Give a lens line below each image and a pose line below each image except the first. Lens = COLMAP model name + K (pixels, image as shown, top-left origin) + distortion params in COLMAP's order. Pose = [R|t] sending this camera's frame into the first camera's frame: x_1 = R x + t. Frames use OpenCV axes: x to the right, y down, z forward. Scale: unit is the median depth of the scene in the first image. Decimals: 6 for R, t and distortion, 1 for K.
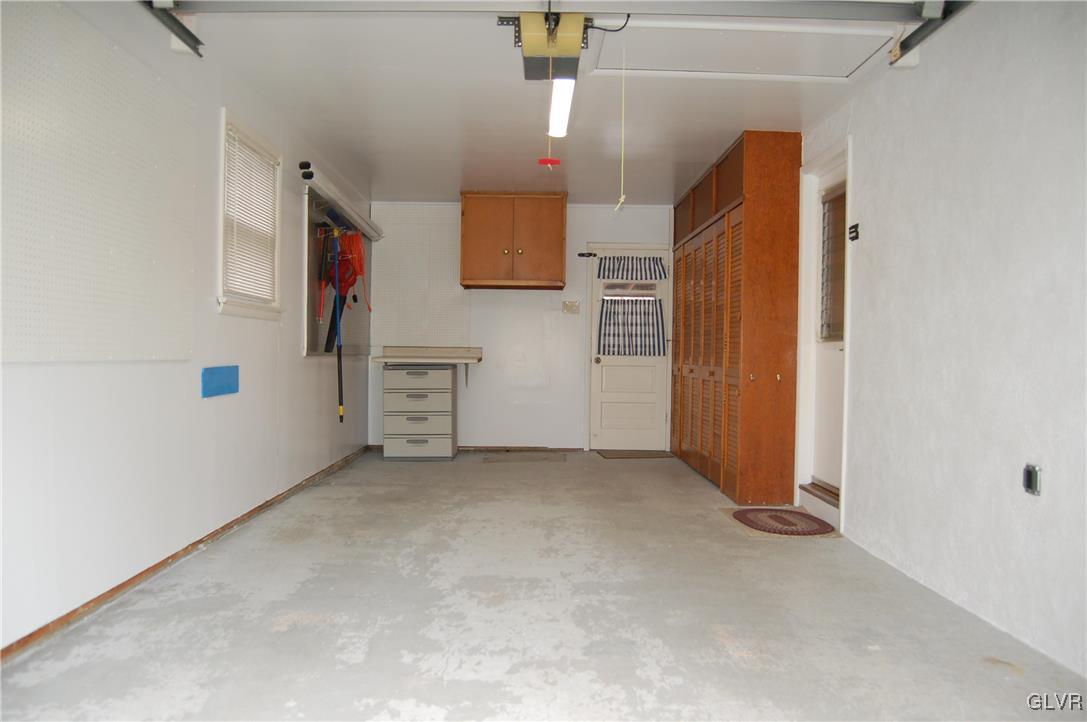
lens RADIAL K [[855.4, 0, 546.0], [0, 855.4, 357.5], [0, 0, 1]] dist [-0.098207, 0.043896]
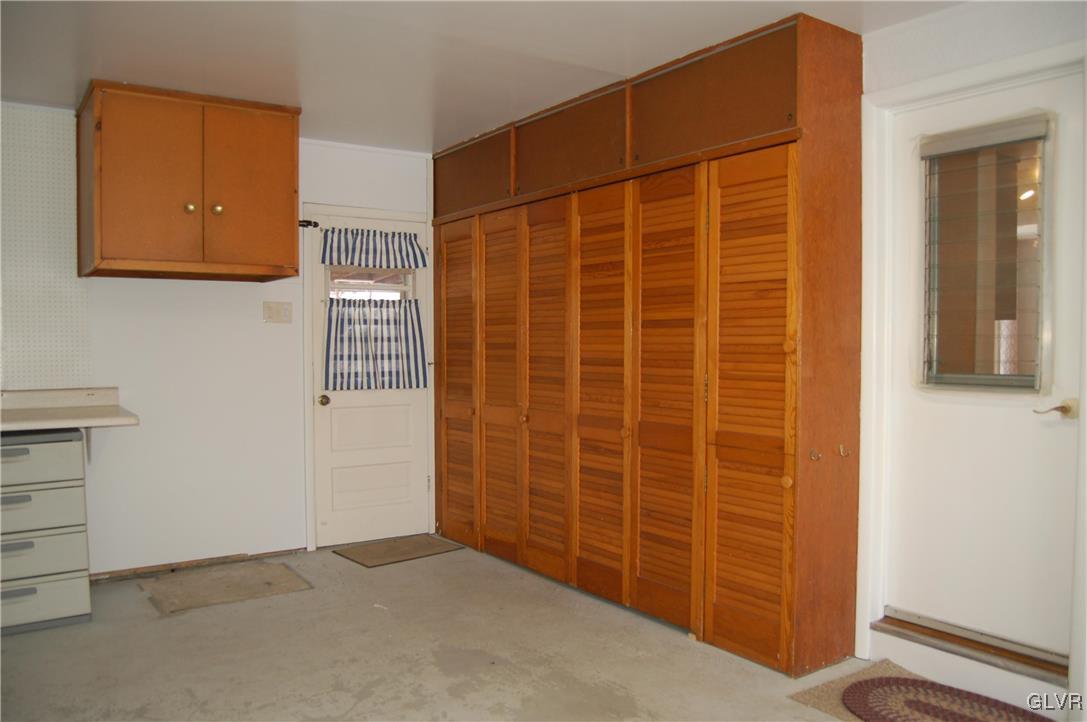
lens RADIAL K [[855.4, 0, 539.3], [0, 855.4, 367.6], [0, 0, 1]] dist [-0.098207, 0.043896]
pose [[0.830590, -0.032342, 0.555944, -0.146464], [0.016693, 0.999309, 0.033195, -0.036847], [-0.556634, -0.018291, 0.830557, 0.418068]]
